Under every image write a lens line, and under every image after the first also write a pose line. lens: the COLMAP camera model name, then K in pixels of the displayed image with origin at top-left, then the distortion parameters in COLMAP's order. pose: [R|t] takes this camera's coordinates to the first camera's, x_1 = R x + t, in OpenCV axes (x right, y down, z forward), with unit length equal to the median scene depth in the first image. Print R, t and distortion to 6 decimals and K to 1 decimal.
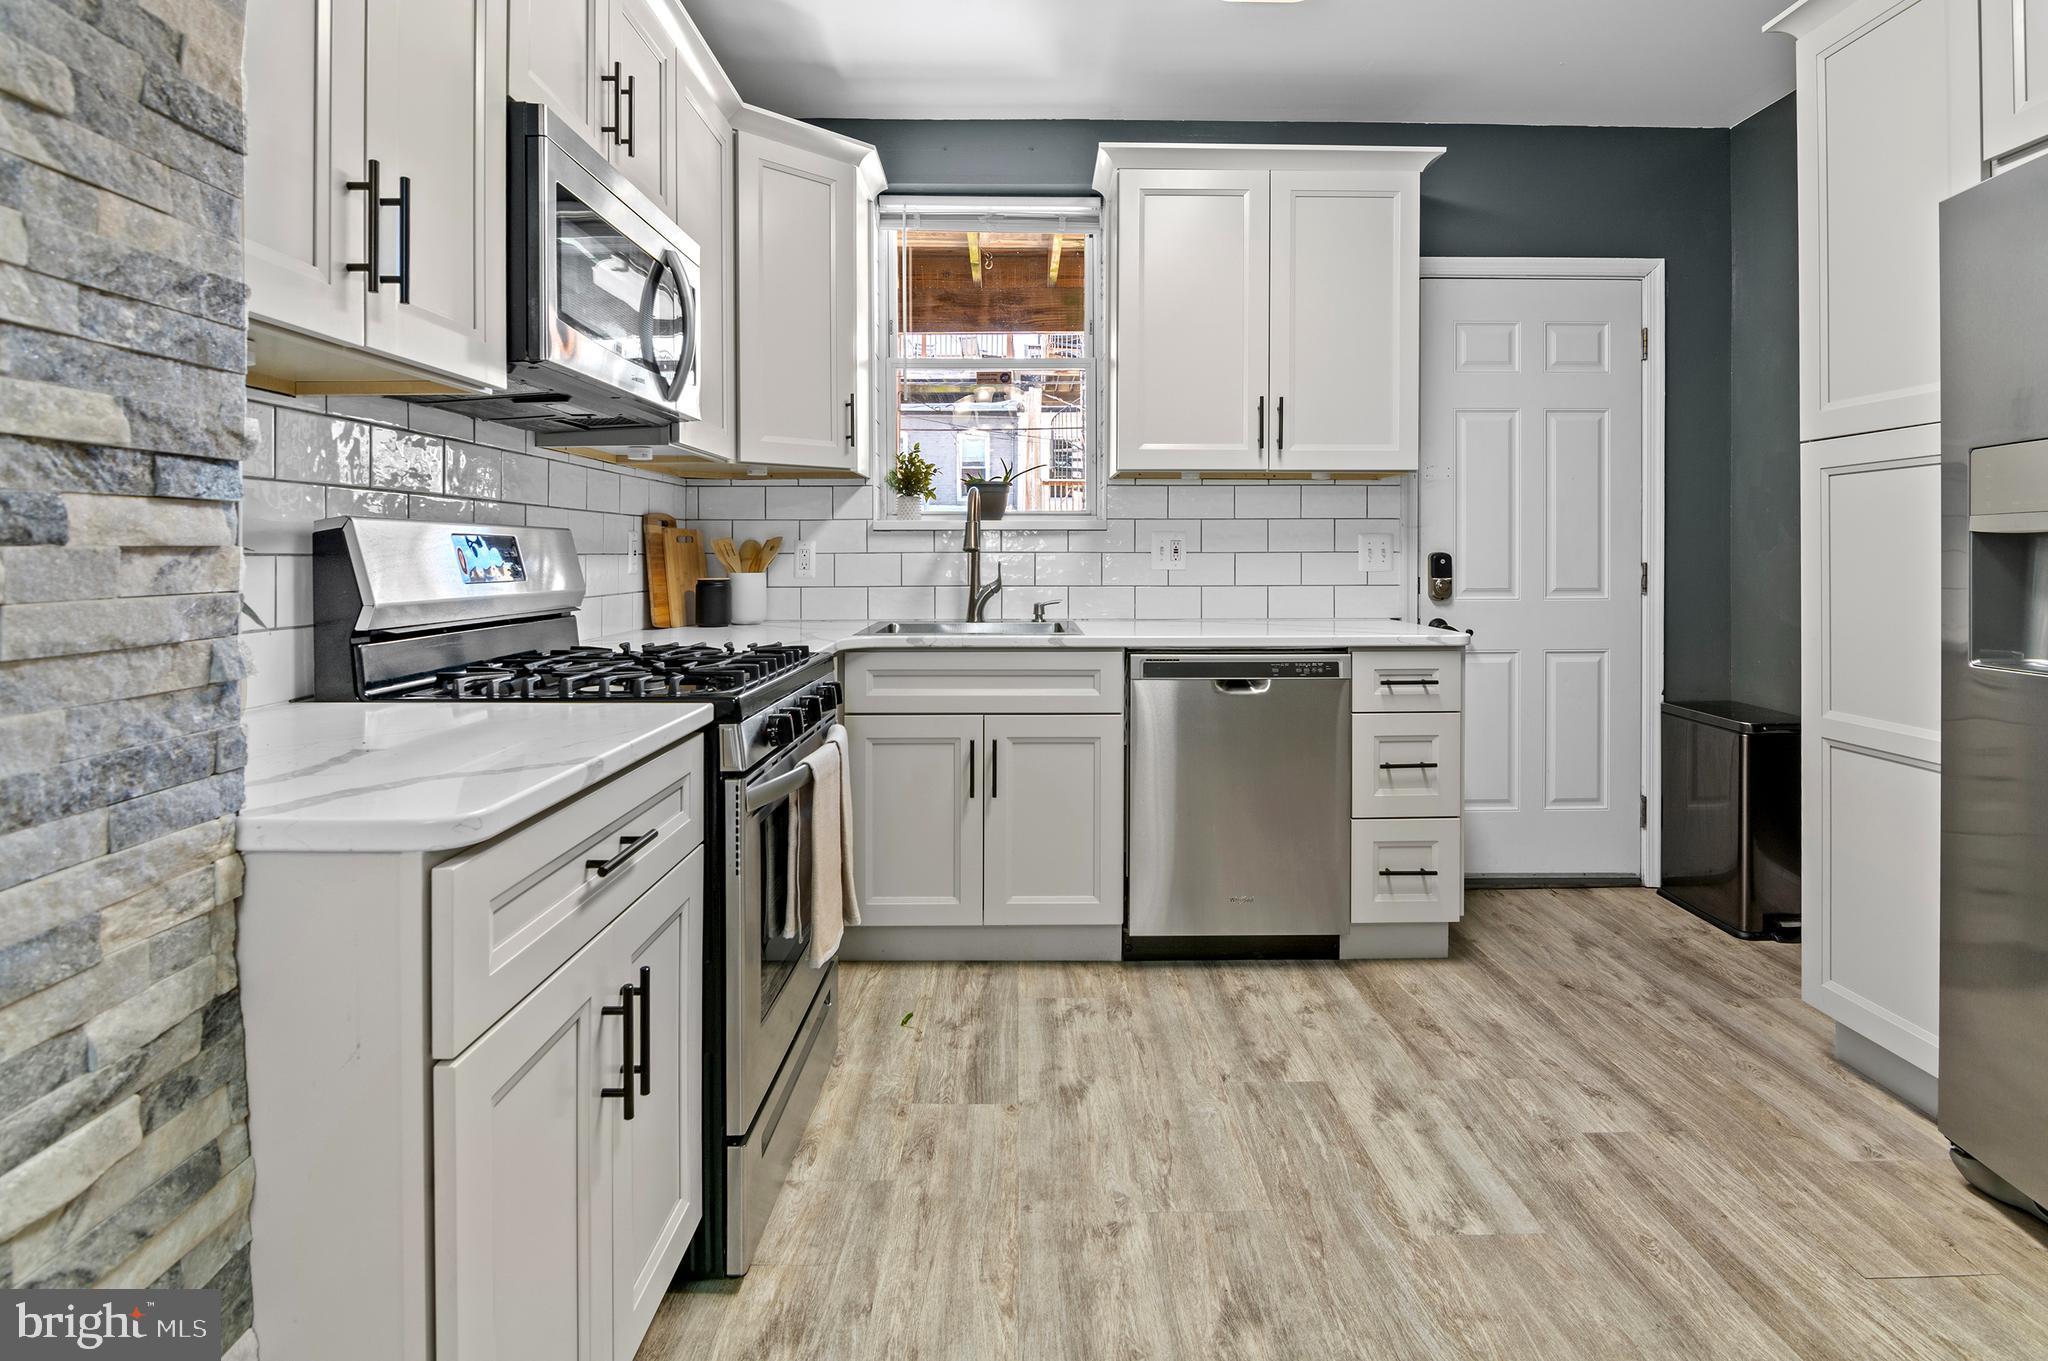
lens RADIAL K [[1038.0, 0, 1020.2], [0, 1038.0, 562.2], [0, 0, 1]] dist [-0.001294, -0.007810]
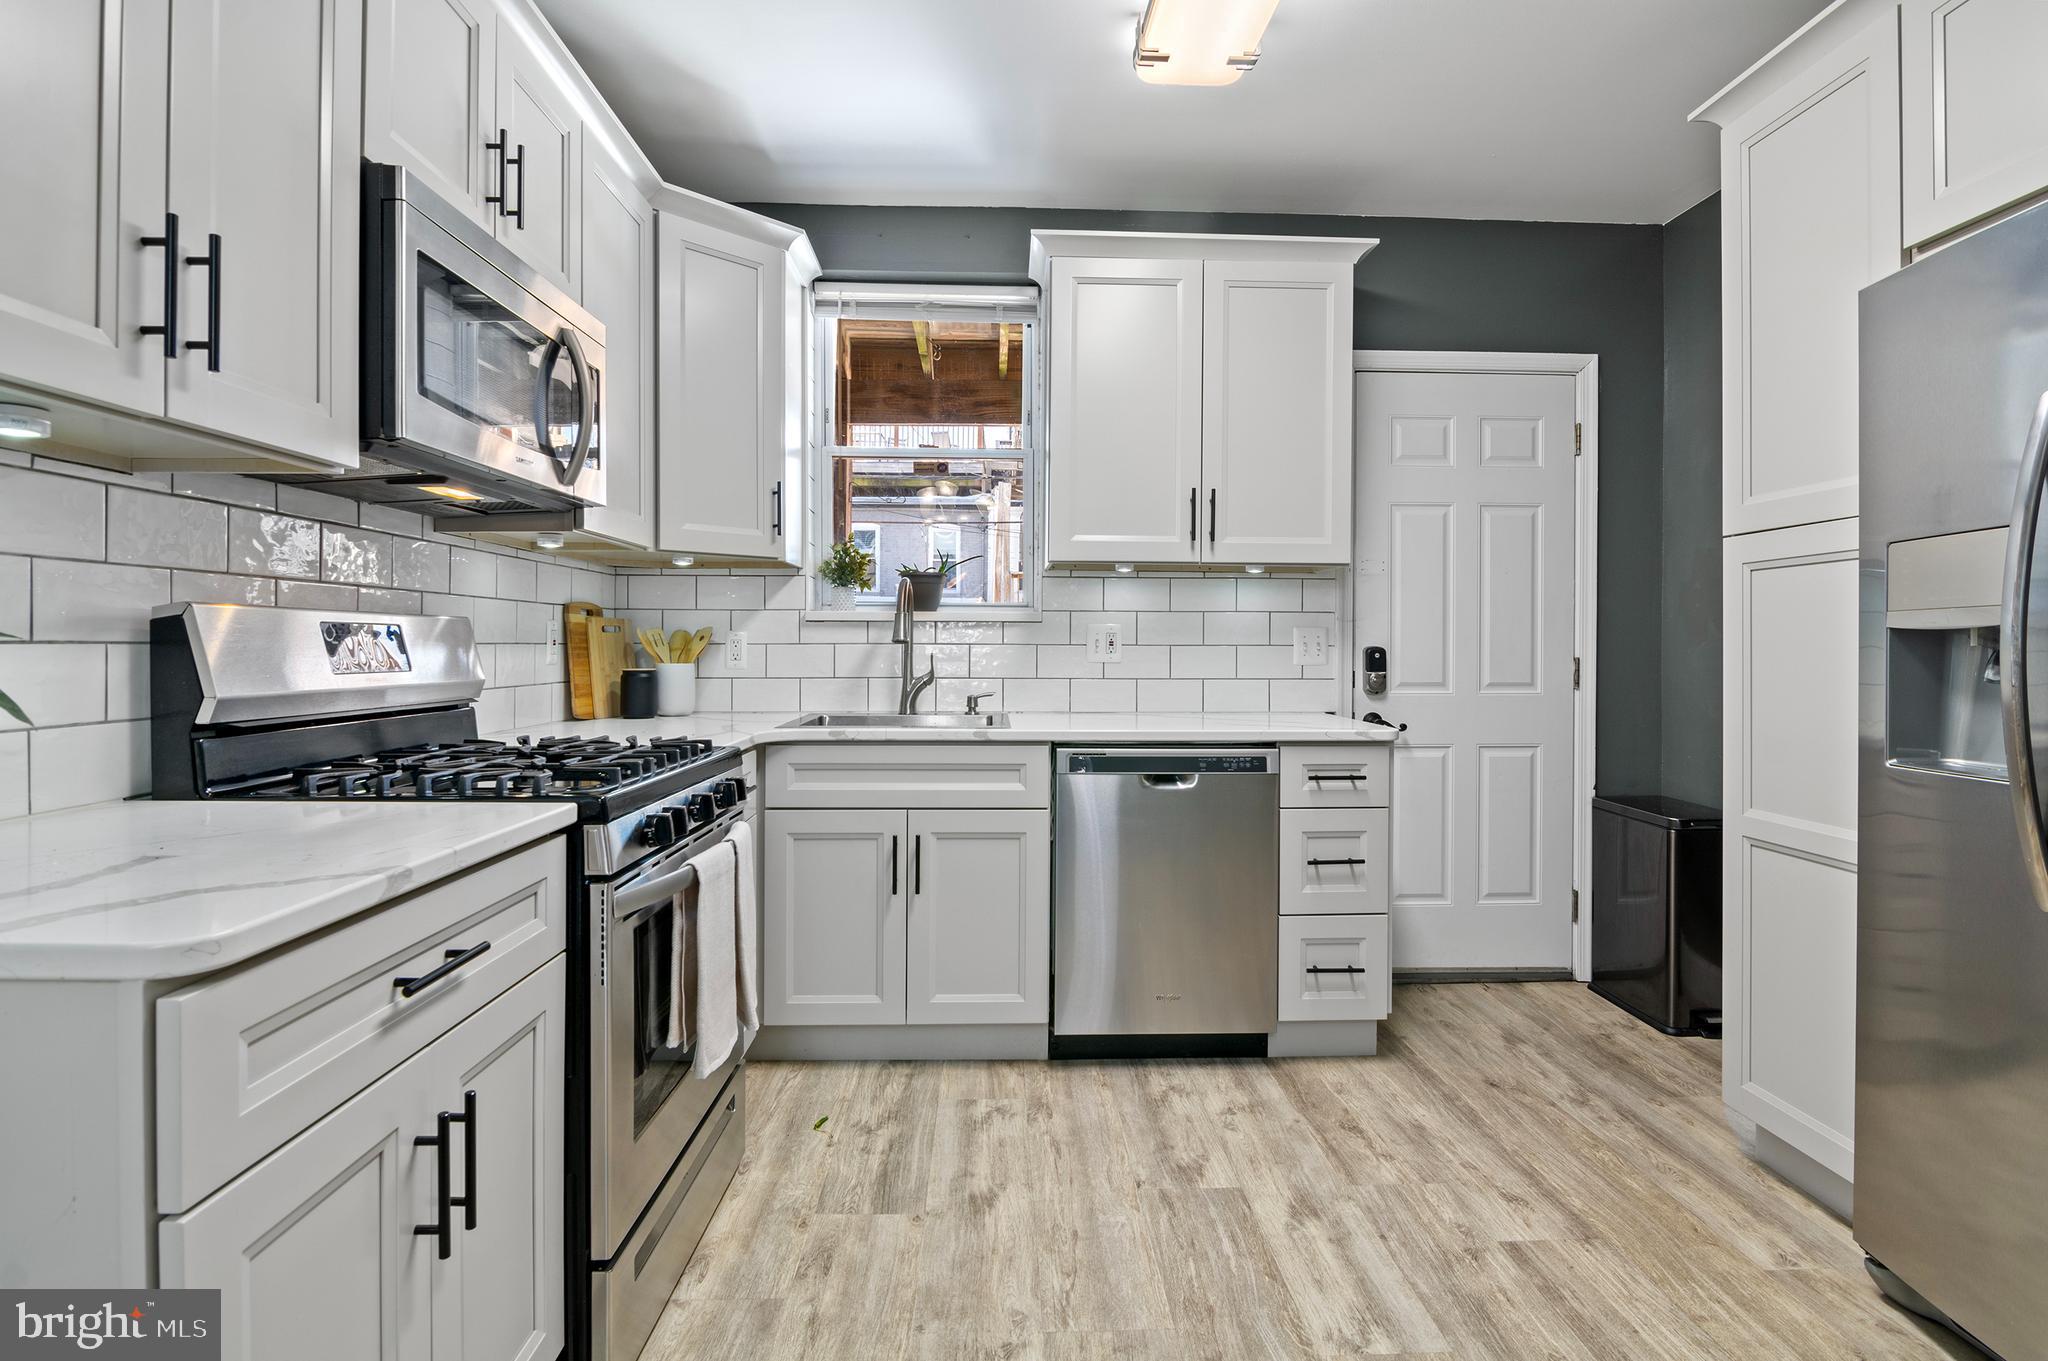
lens RADIAL K [[1011.3, 0, 1022.4], [0, 1011.3, 652.4], [0, 0, 1]] dist [-0.001630, -0.009060]
pose [[0.999706, 0.004918, 0.023743, 0.051361], [-0.004894, 0.999987, -0.001053, -0.001085], [-0.023748, 0.000936, 0.999718, 0.043309]]
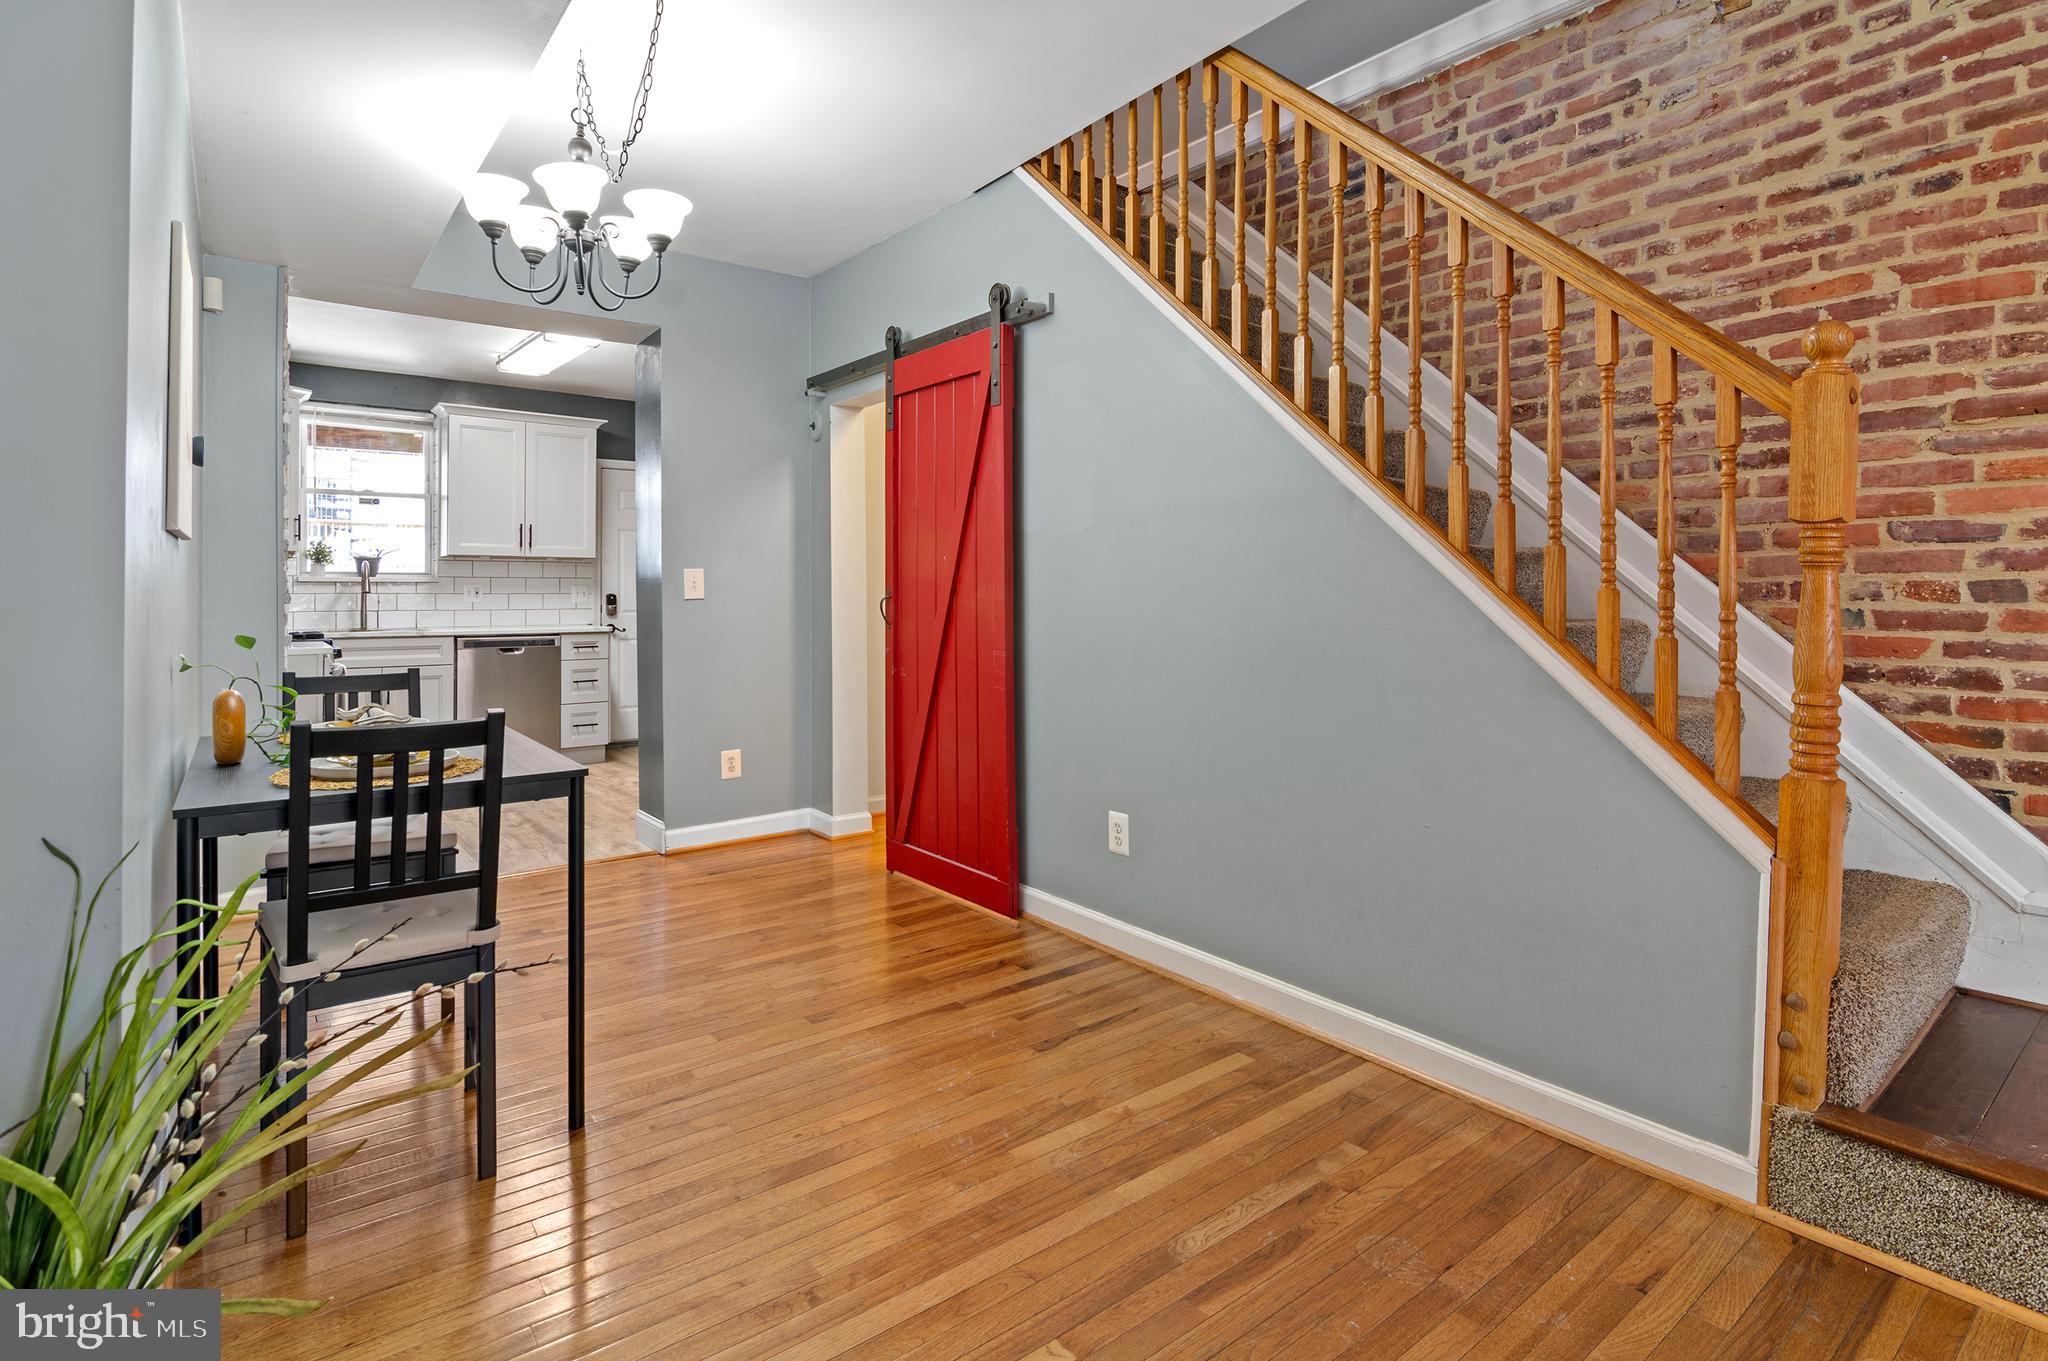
lens RADIAL K [[1014.9, 0, 1021.5], [0, 1014.9, 581.8], [0, 0, 1]] dist [-0.002619, -0.000304]
pose [[0.789964, 0.004426, 0.613138, -0.279301], [0.007099, 0.999841, -0.016364, 0.009403], [-0.613113, 0.017280, 0.789807, -1.515306]]
